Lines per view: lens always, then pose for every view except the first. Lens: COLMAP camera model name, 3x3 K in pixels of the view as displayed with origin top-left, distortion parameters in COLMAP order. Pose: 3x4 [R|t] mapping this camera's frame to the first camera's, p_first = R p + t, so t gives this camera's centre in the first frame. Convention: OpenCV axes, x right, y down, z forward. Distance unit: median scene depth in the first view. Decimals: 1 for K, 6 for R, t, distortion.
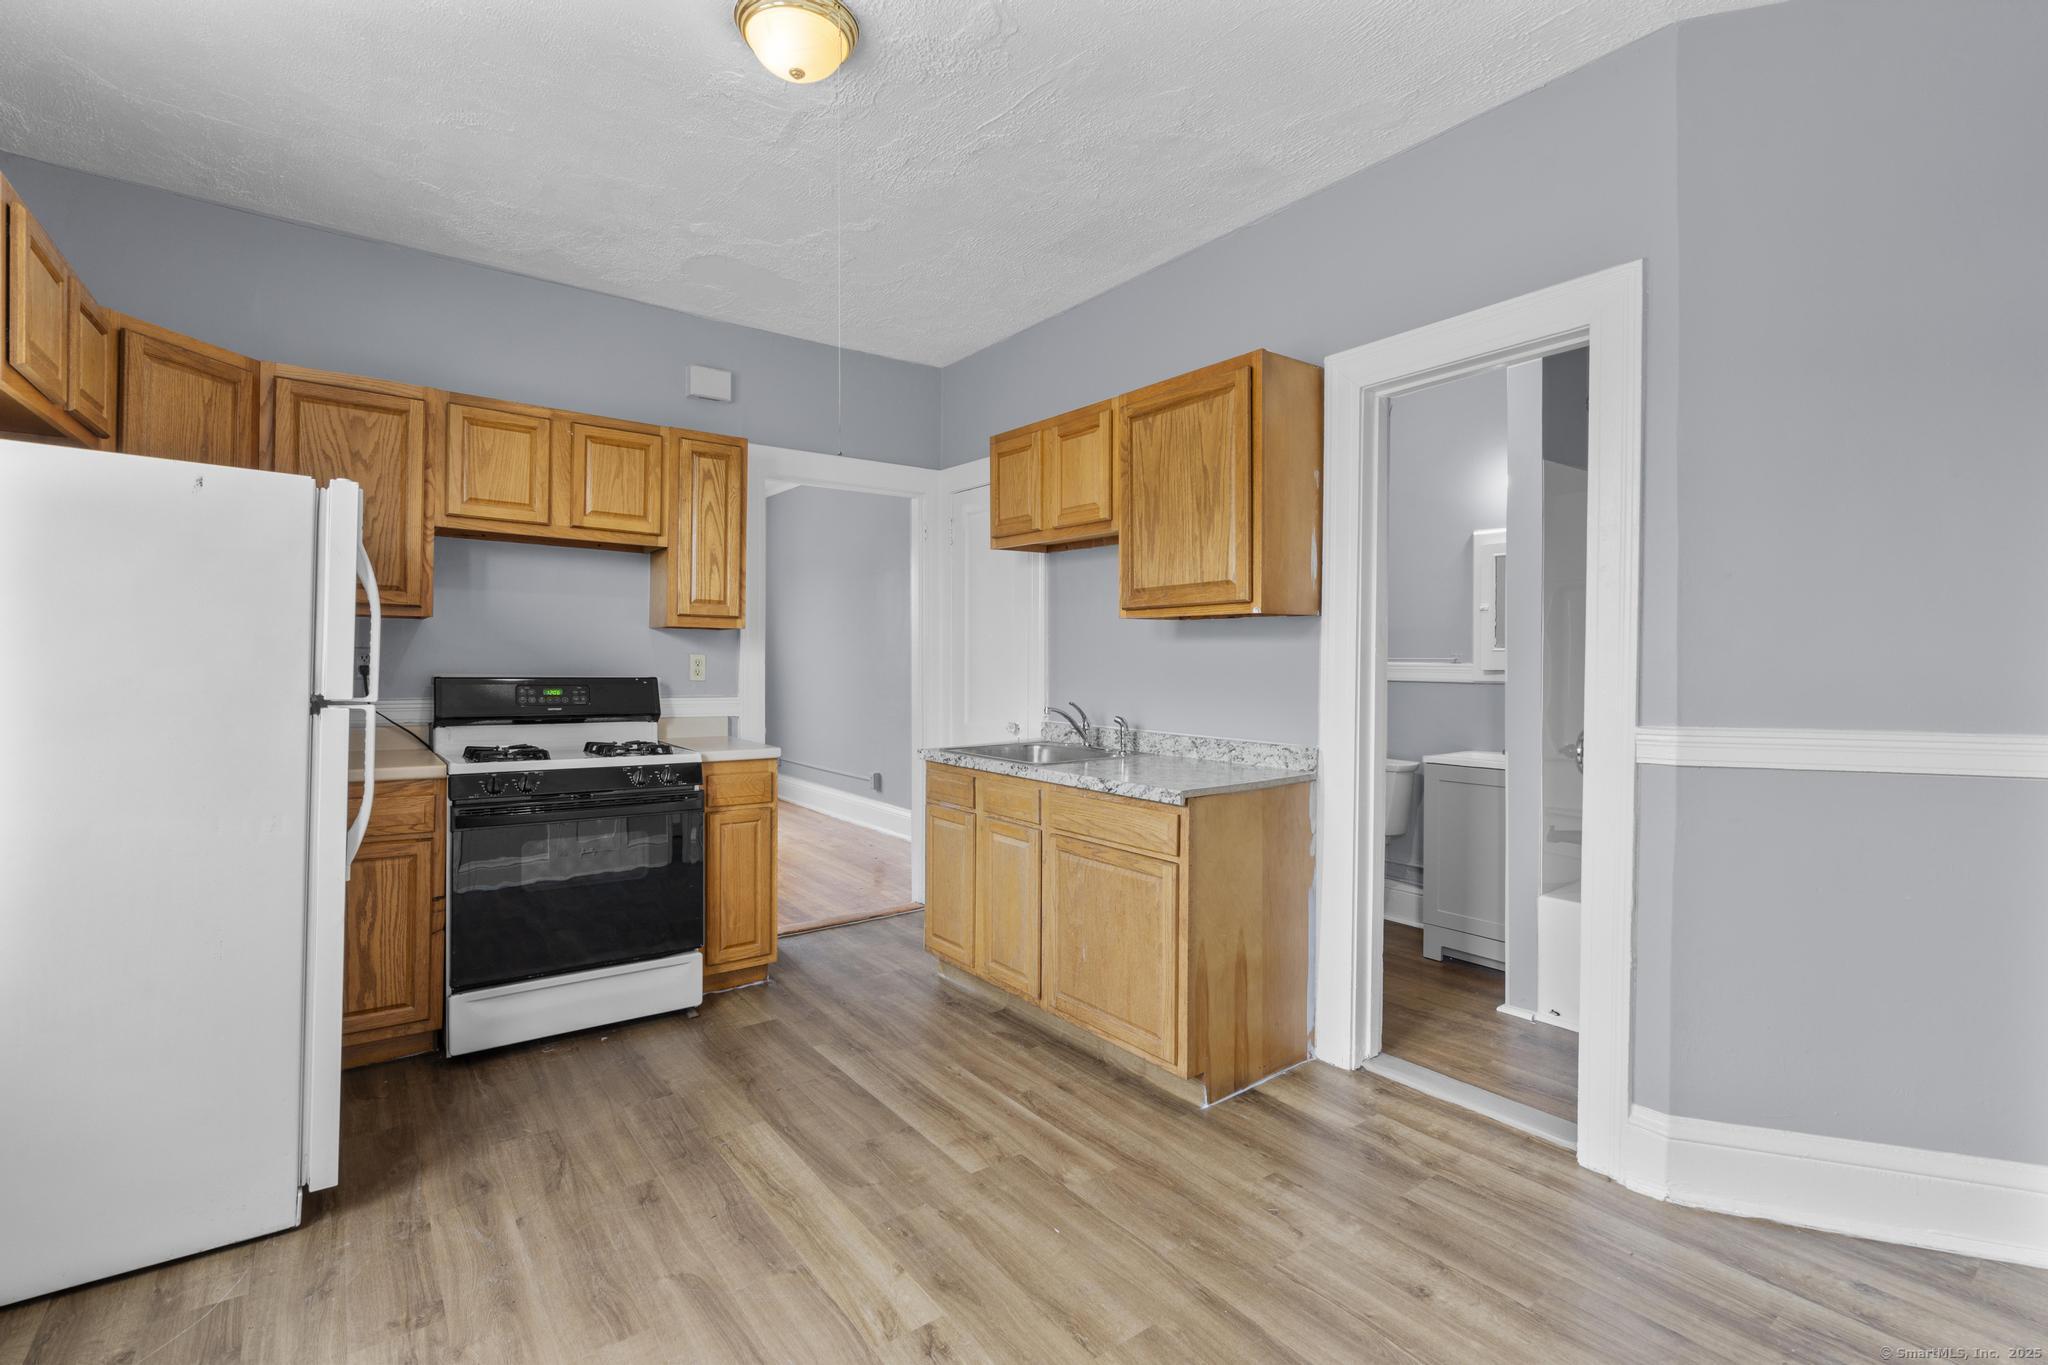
lens RADIAL K [[918.2, 0, 1015.3], [0, 918.2, 677.3], [0, 0, 1]] dist [-0.003824, -0.000463]
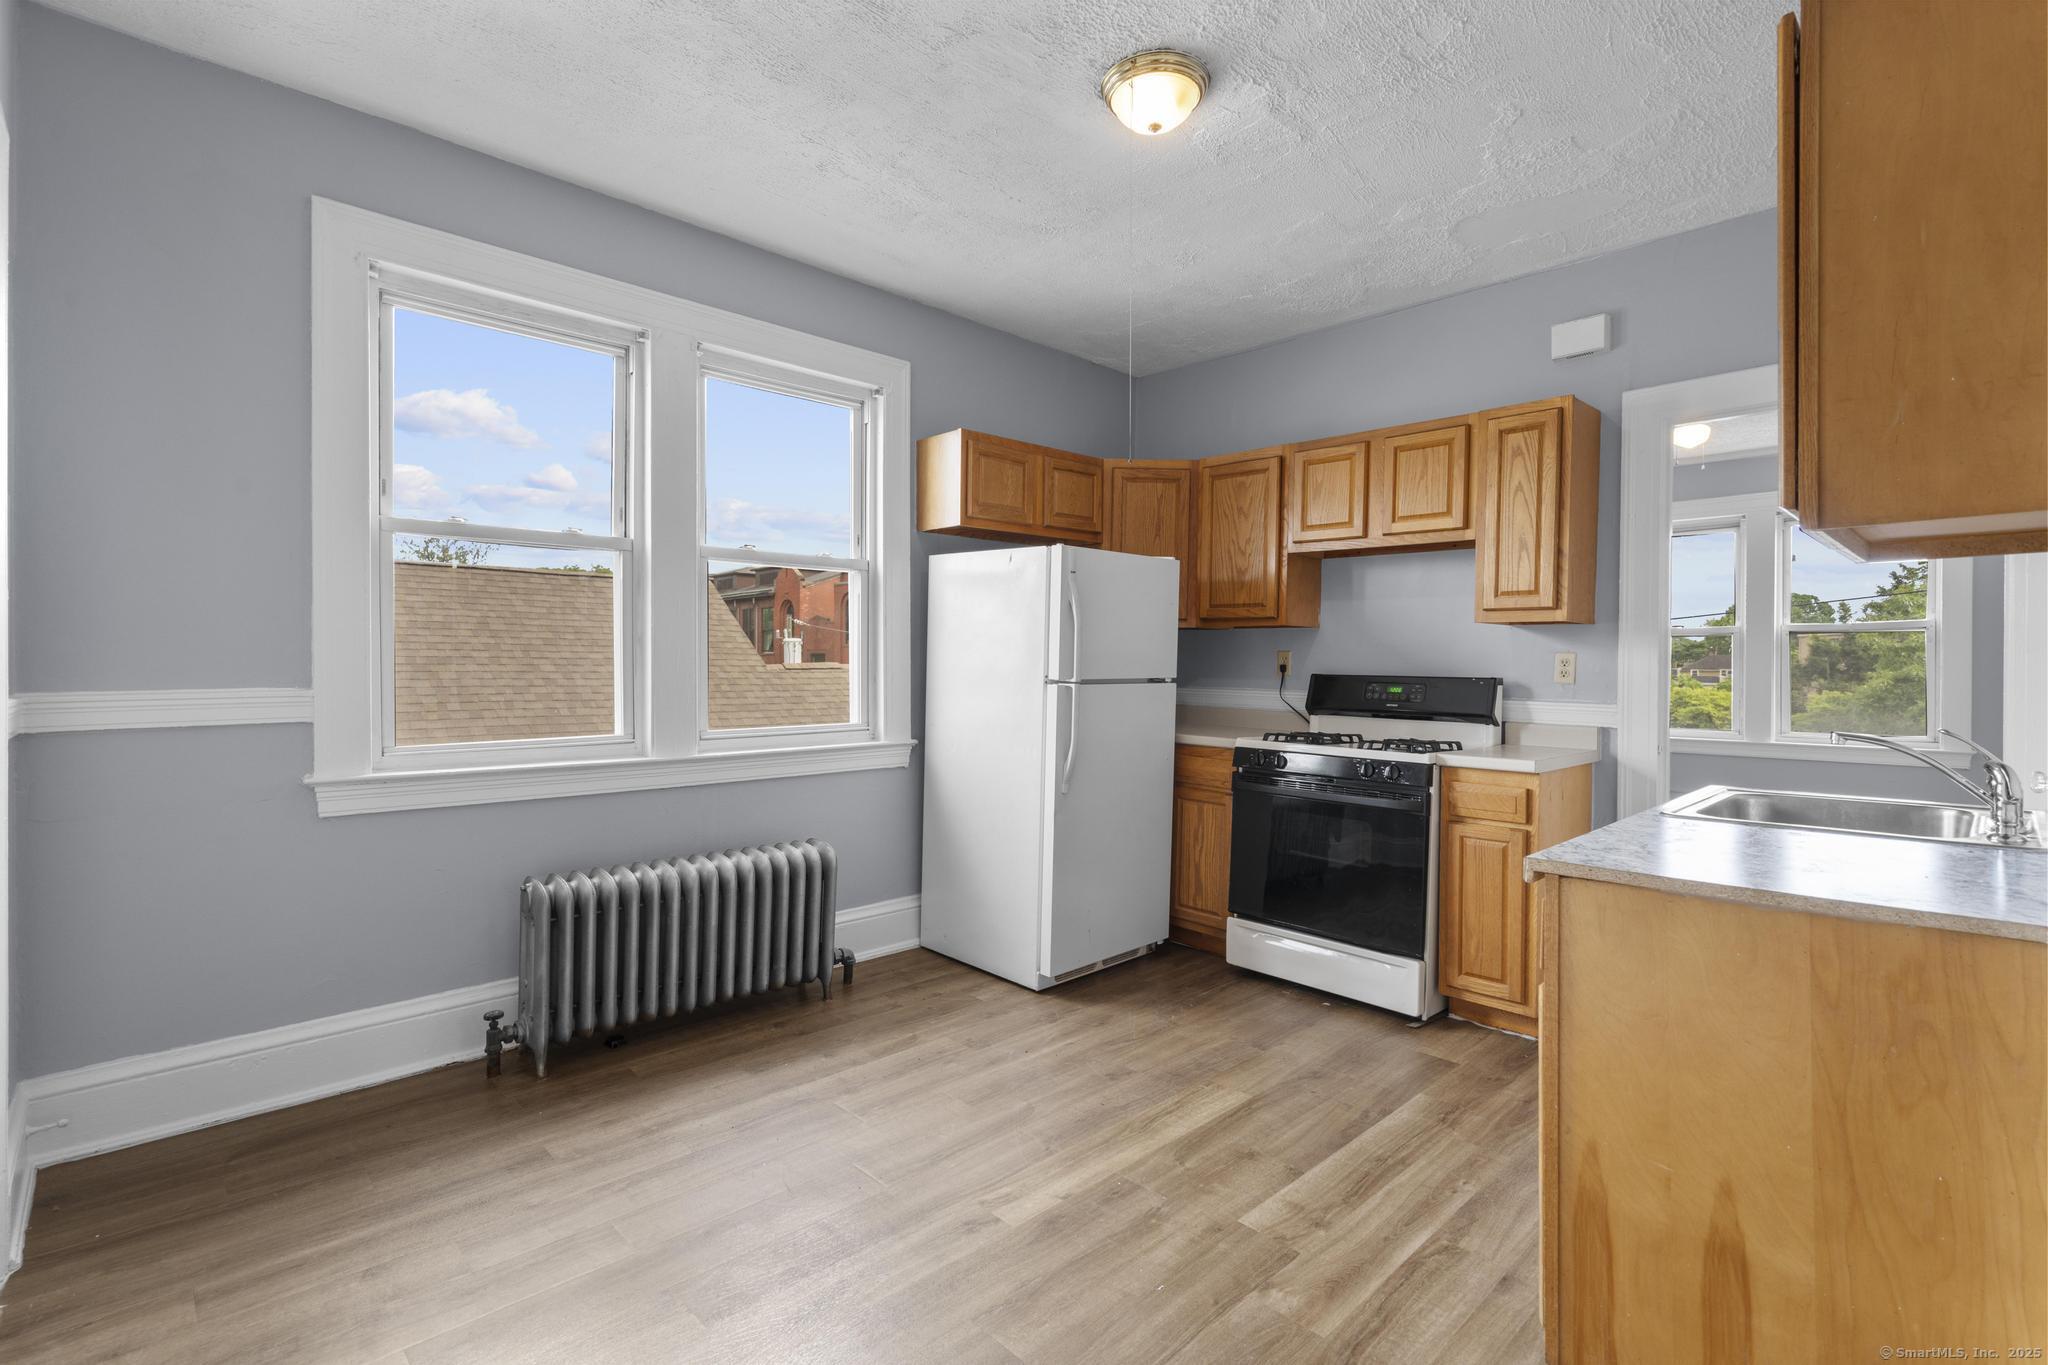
lens RADIAL K [[936.2, 0, 1024.0], [0, 936.2, 682.5], [0, 0, 1]] dist [-0.001938, -0.000200]
pose [[0.121584, 0.010328, -0.992527, 0.694632], [-0.025294, 0.999653, 0.007303, 0.014006], [0.992259, 0.024217, 0.121803, 0.565851]]
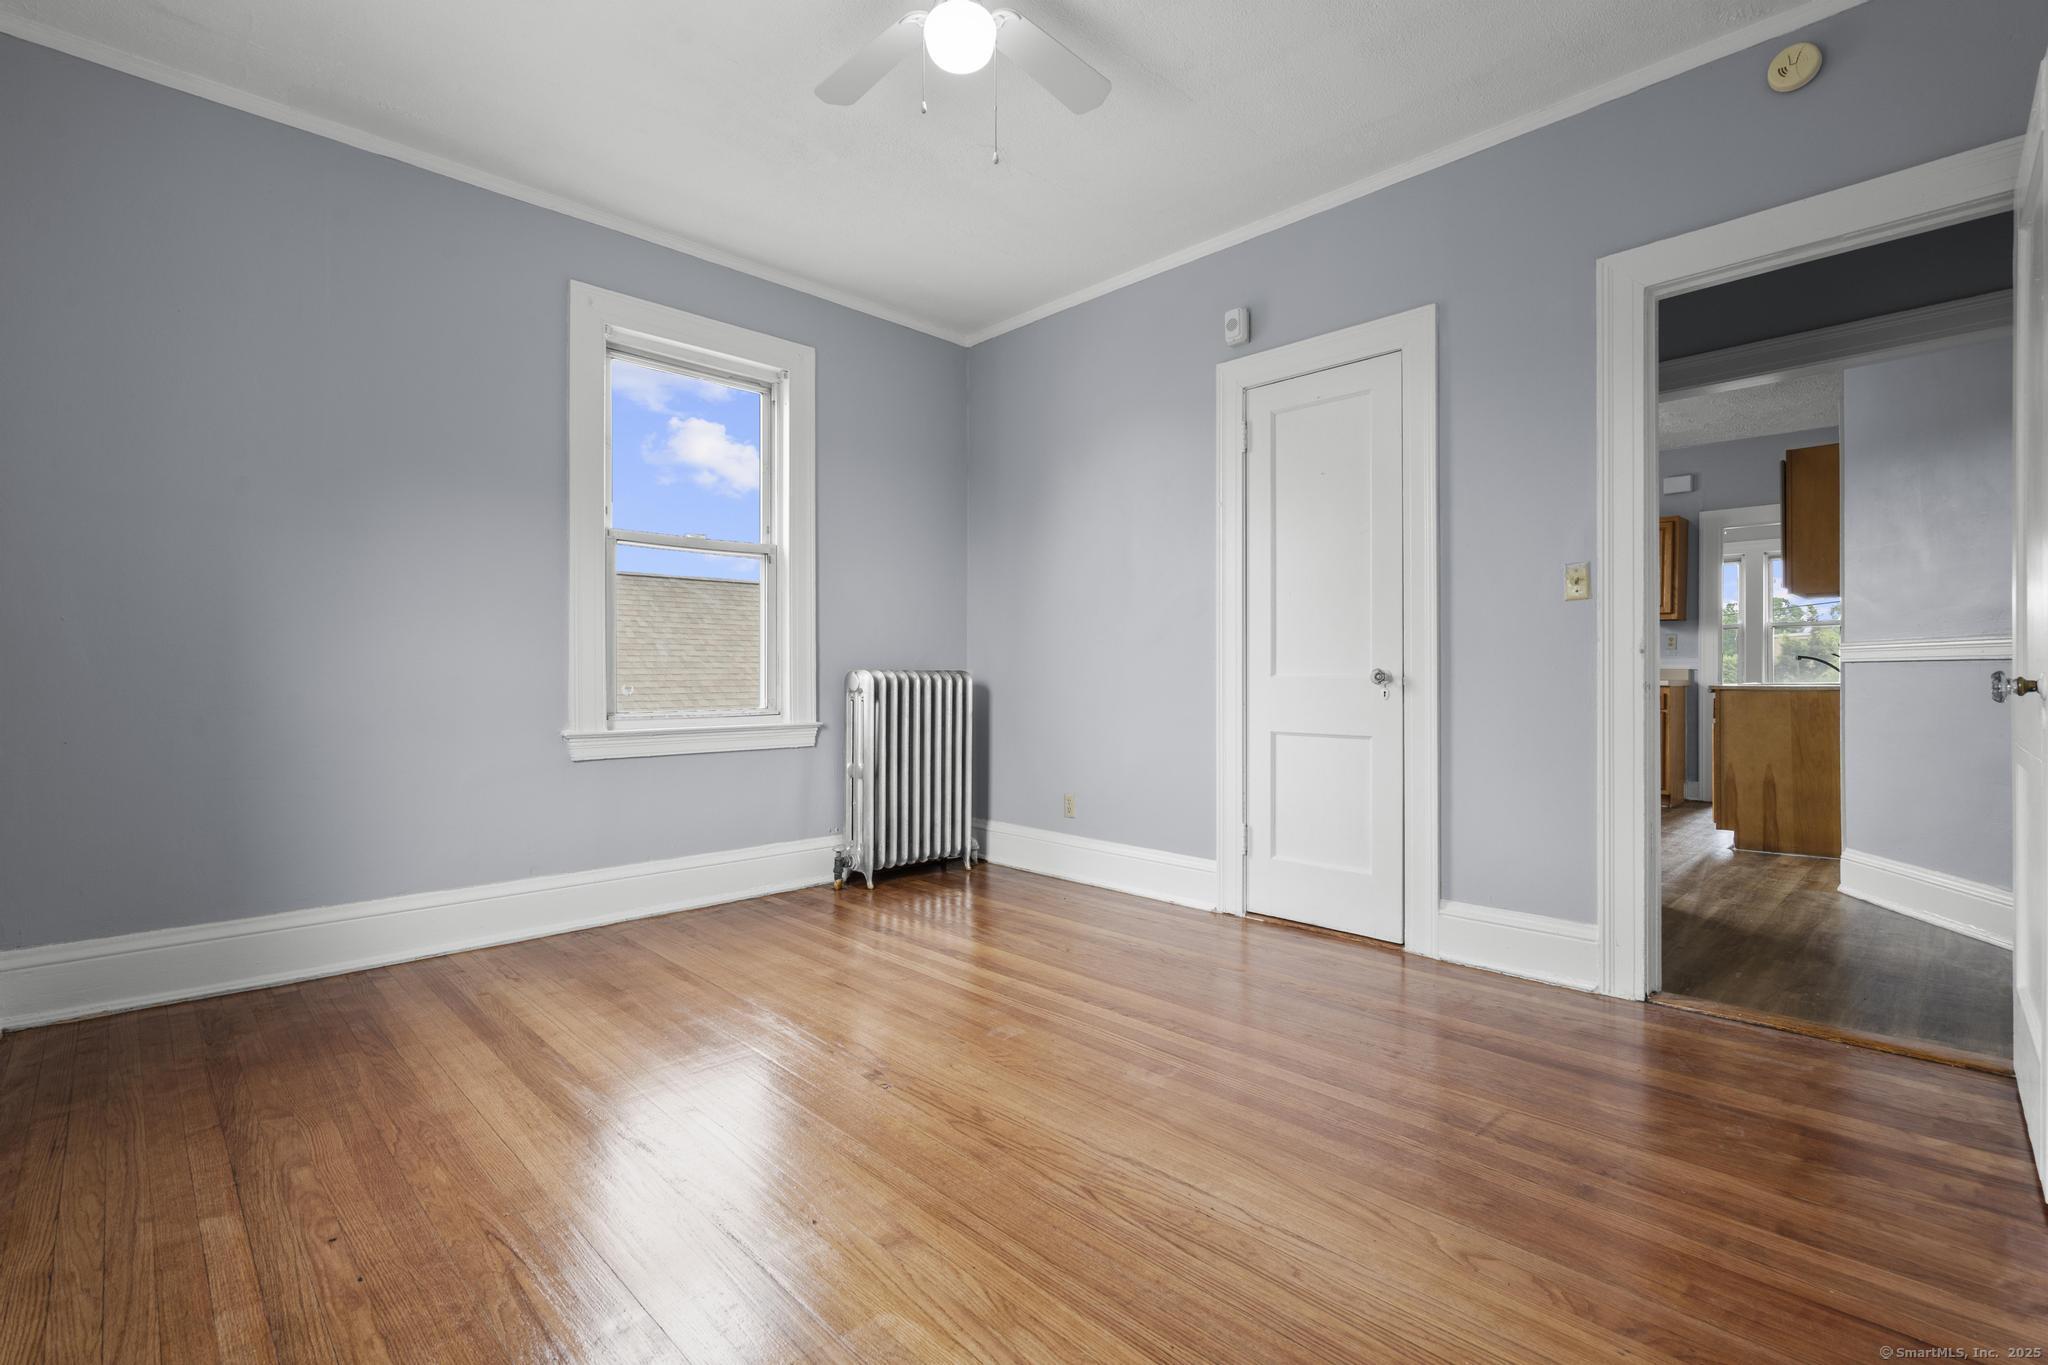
lens RADIAL K [[918.2, 0, 1015.3], [0, 918.2, 677.3], [0, 0, 1]] dist [-0.003824, -0.000463]
pose [[0.123133, 0.002608, -0.992387, 1.915597], [-0.023220, 0.999730, -0.000254, 0.133689], [0.992119, 0.023074, 0.123160, -0.759081]]
